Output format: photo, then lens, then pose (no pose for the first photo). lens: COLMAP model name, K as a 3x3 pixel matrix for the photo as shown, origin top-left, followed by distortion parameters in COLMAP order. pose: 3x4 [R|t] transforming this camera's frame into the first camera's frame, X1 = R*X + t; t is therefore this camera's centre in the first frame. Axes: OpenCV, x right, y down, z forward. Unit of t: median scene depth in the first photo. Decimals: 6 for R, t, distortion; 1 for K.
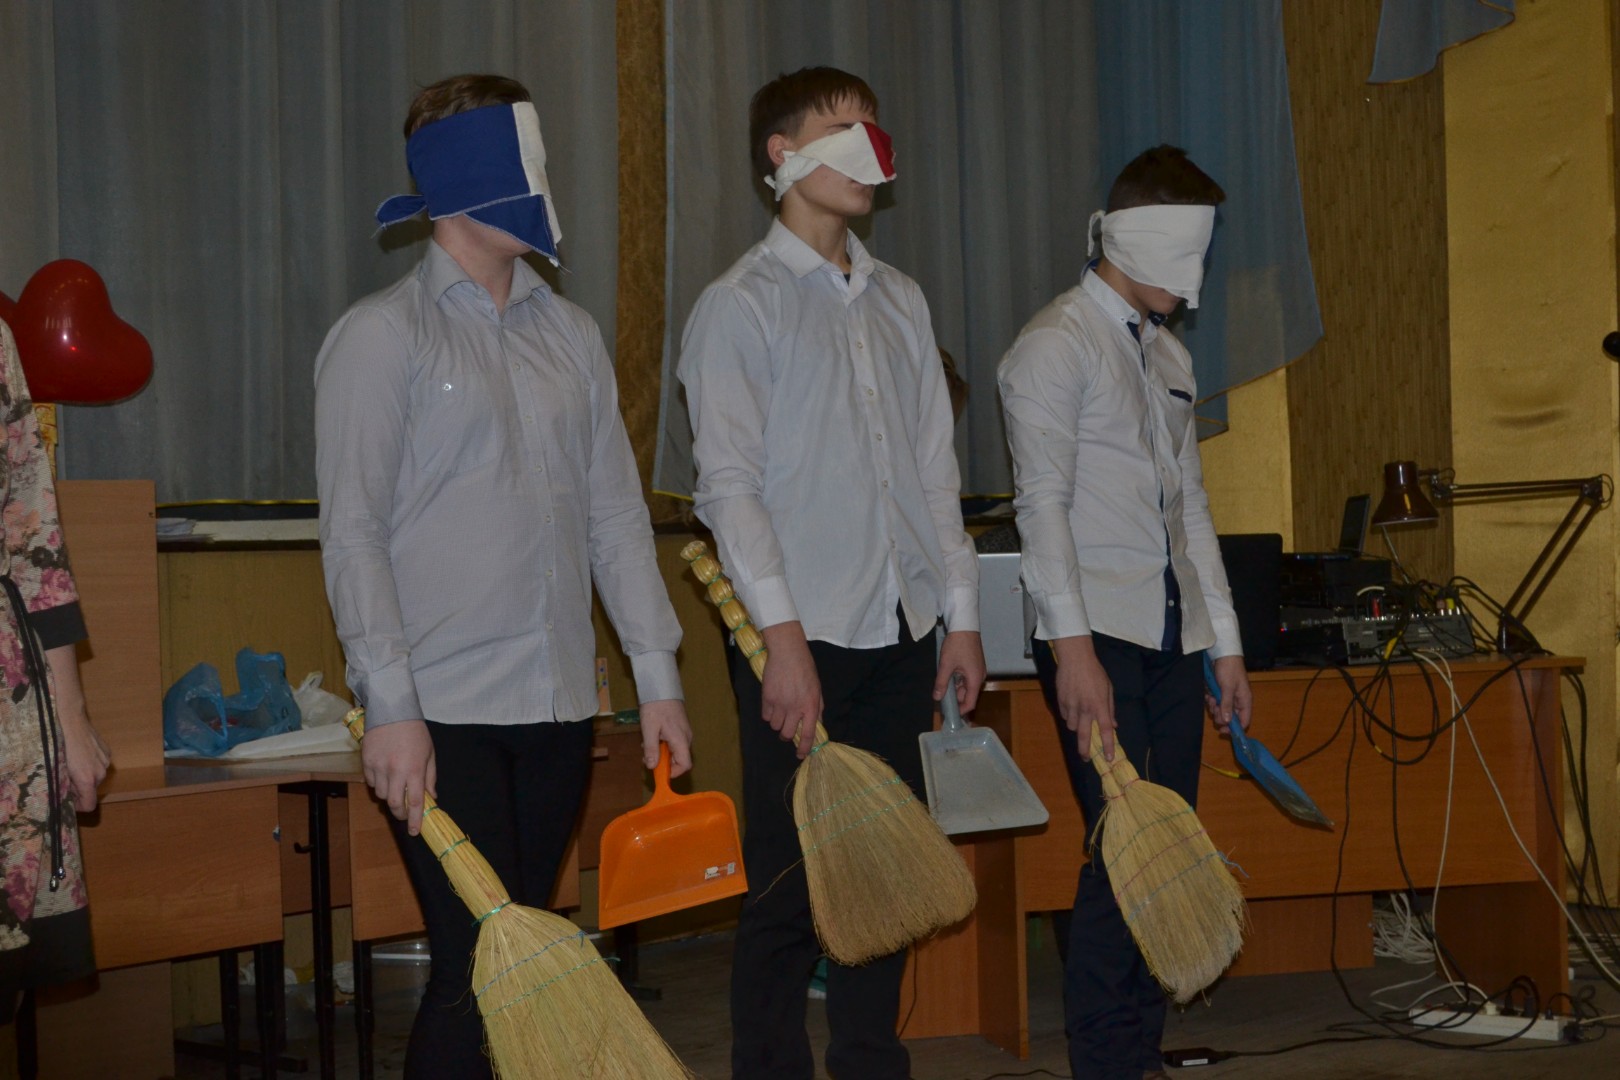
lens RADIAL K [[2638.9, 0, 783.8], [0, 2638.9, 540.3], [0, 0, 1]] dist [-0.001798, 0.060184]
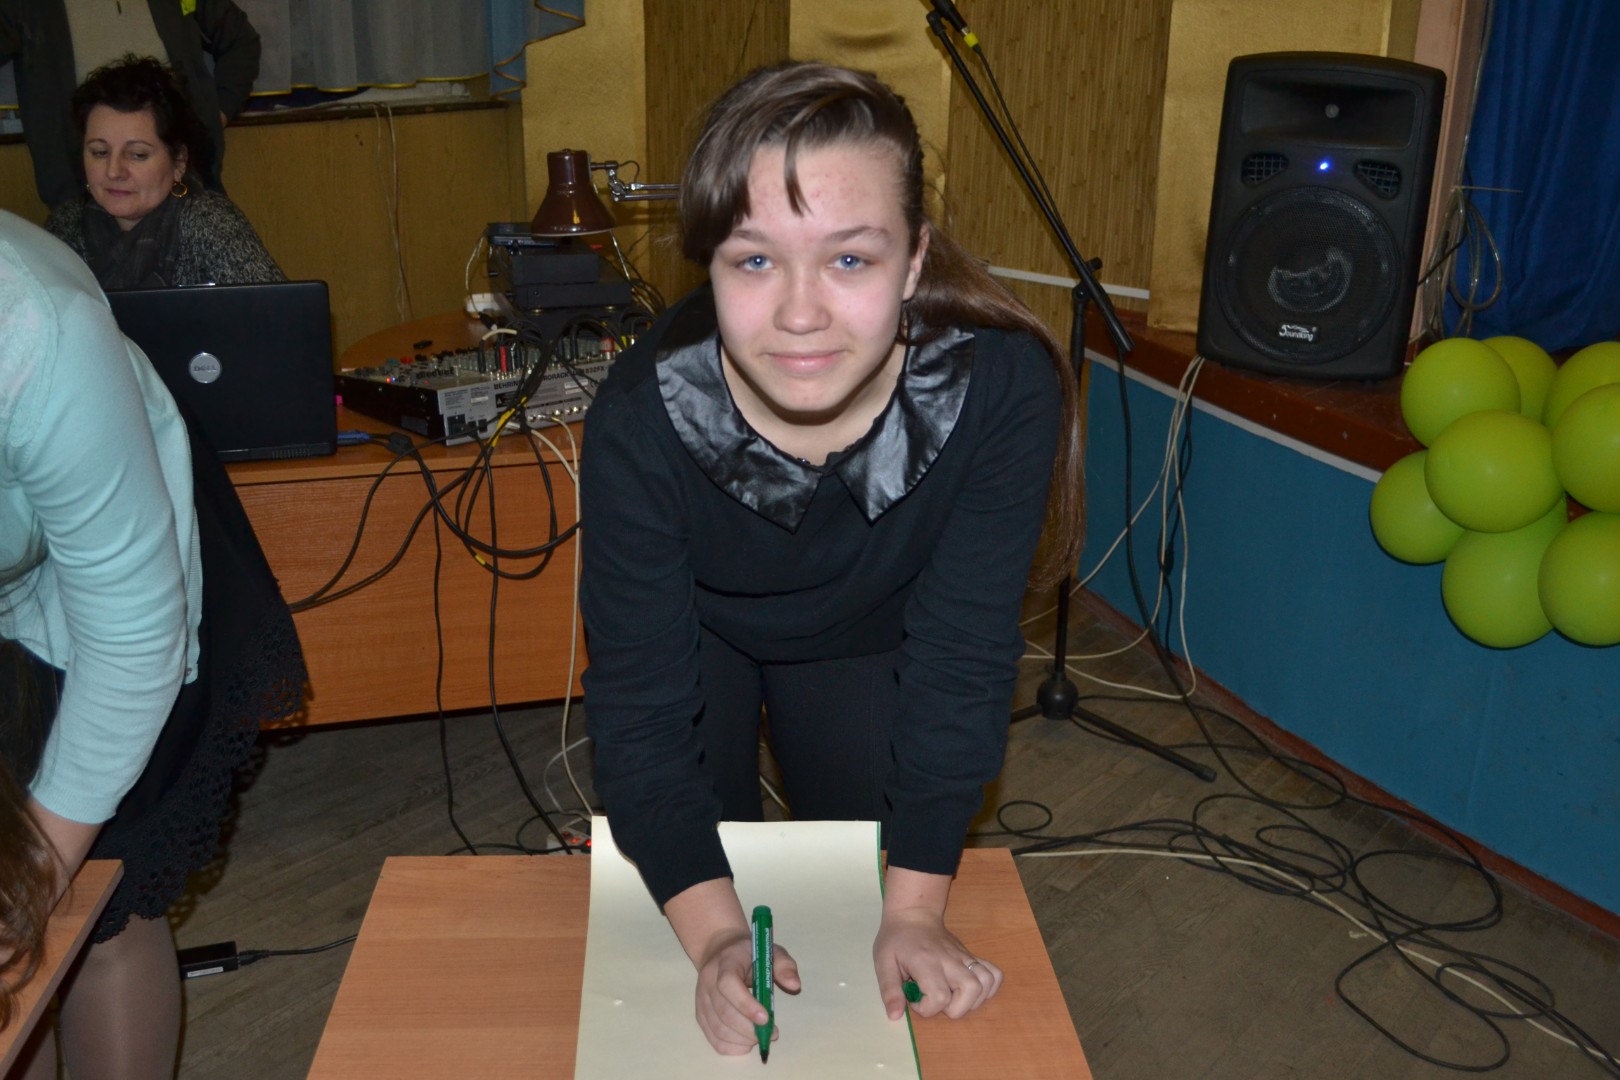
lens RADIAL K [[1765.9, 0, 705.1], [0, 1765.9, 538.4], [0, 0, 1]] dist [-0.083130, 0.036673]
pose [[0.996191, 0.017144, 0.085498, 0.238375], [-0.041261, 0.956450, 0.288965, -0.072798], [-0.076821, -0.291392, 0.953514, 0.498772]]
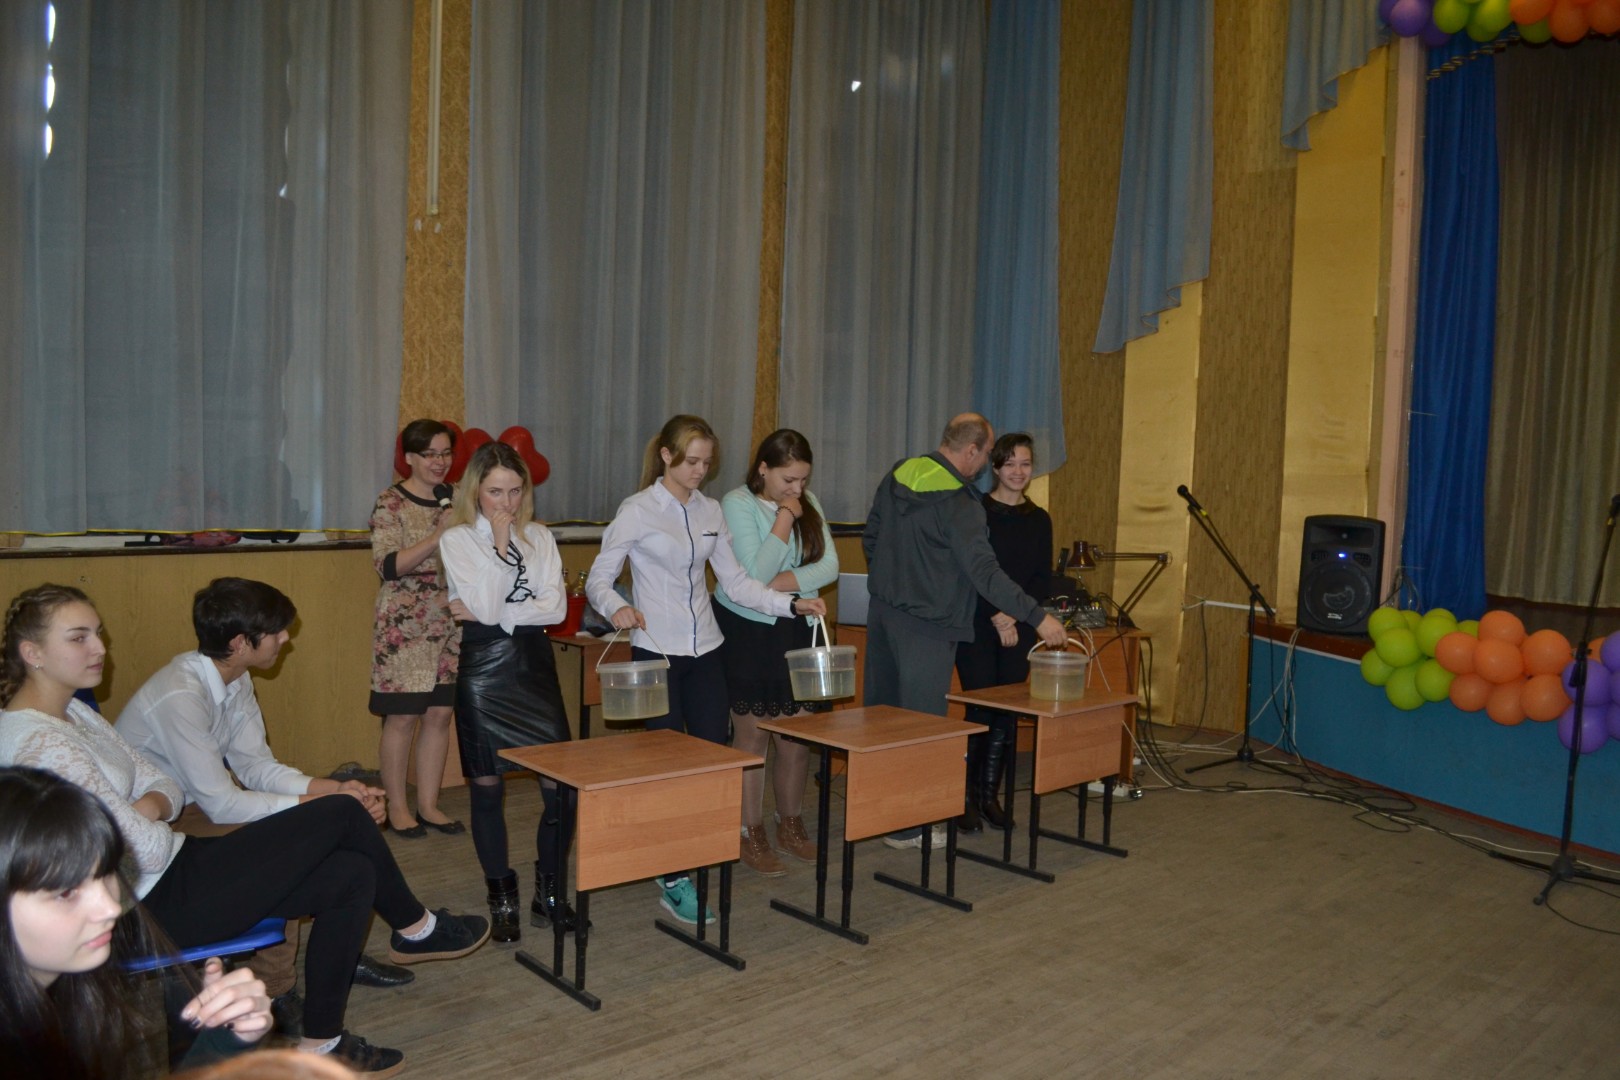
lens RADIAL K [[1266.1, 0, 743.3], [0, 1266.1, 543.5], [0, 0, 1]] dist [-0.070072, 0.002561]
pose [[0.995467, 0.062868, -0.071364, 0.018065], [-0.059069, 0.996784, 0.054154, -0.072141], [0.074539, -0.049693, 0.995979, -0.127708]]
